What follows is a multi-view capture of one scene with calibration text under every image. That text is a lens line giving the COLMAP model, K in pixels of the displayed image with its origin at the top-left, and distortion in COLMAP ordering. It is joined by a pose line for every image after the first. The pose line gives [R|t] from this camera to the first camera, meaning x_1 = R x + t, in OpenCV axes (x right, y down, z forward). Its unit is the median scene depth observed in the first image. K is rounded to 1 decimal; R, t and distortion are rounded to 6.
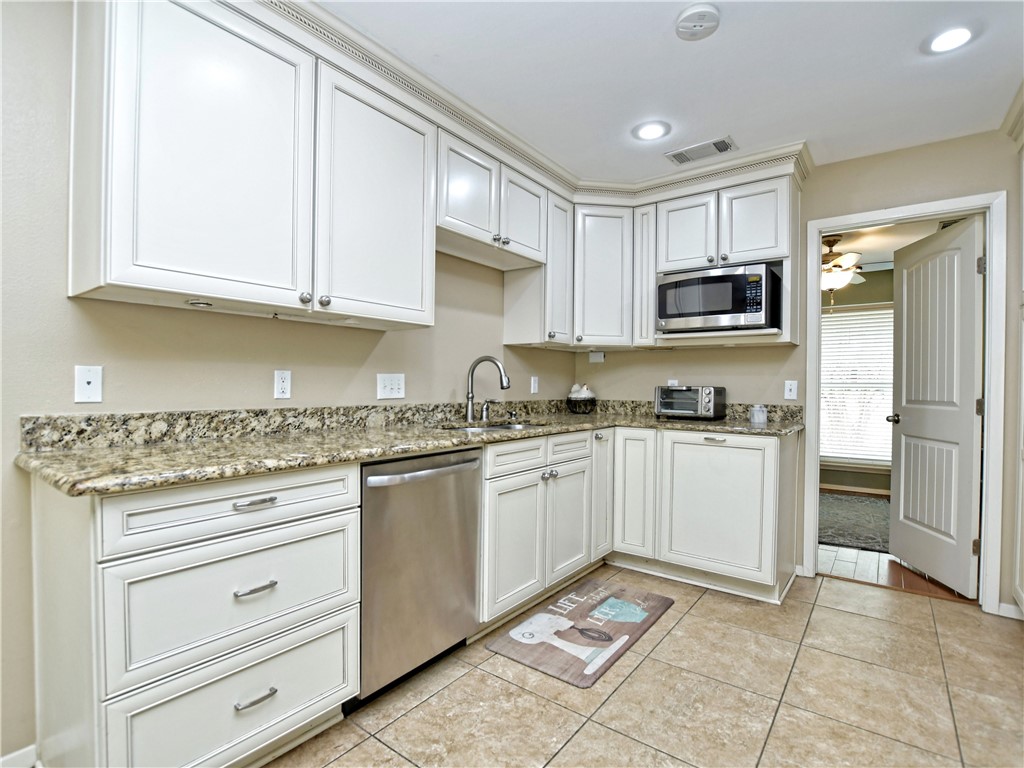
lens RADIAL K [[505.4, 0, 512.2], [0, 505.4, 388.1], [0, 0, 1]] dist [-0.031586, 0.002827]
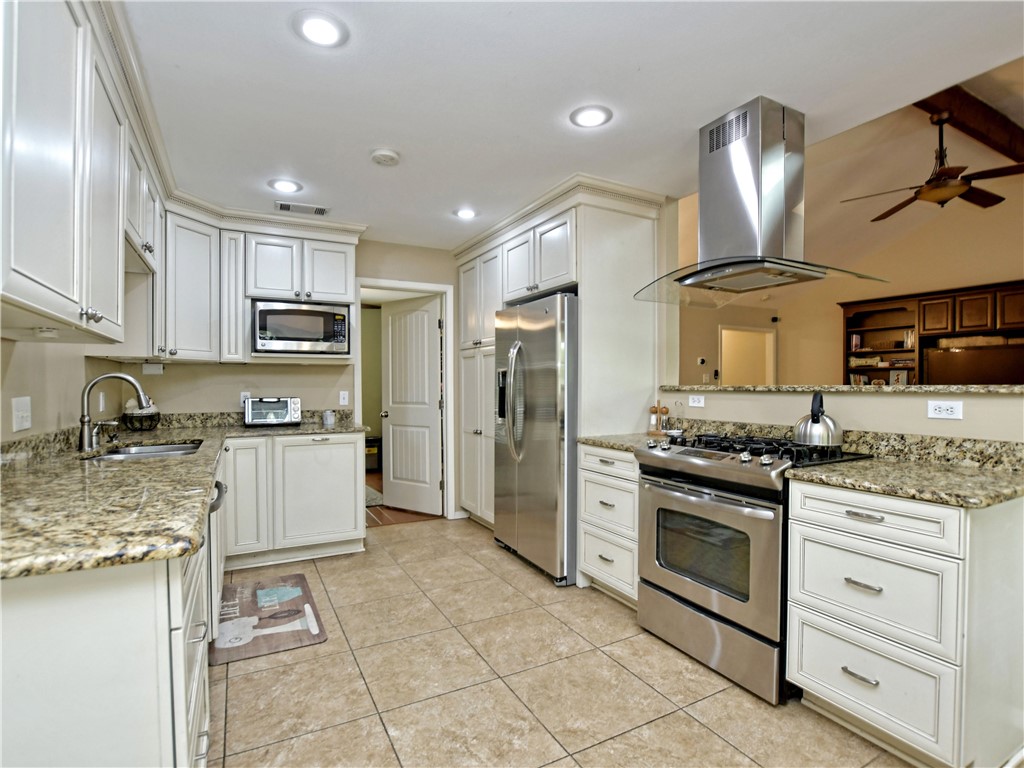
lens RADIAL K [[505.4, 0, 509.4], [0, 505.4, 387.3], [0, 0, 1]] dist [-0.031586, 0.002827]
pose [[0.417442, -0.014837, 0.908582, -0.573084], [0.015076, 0.999842, 0.009400, -0.036943], [-0.908579, 0.009774, 0.417600, 0.023115]]
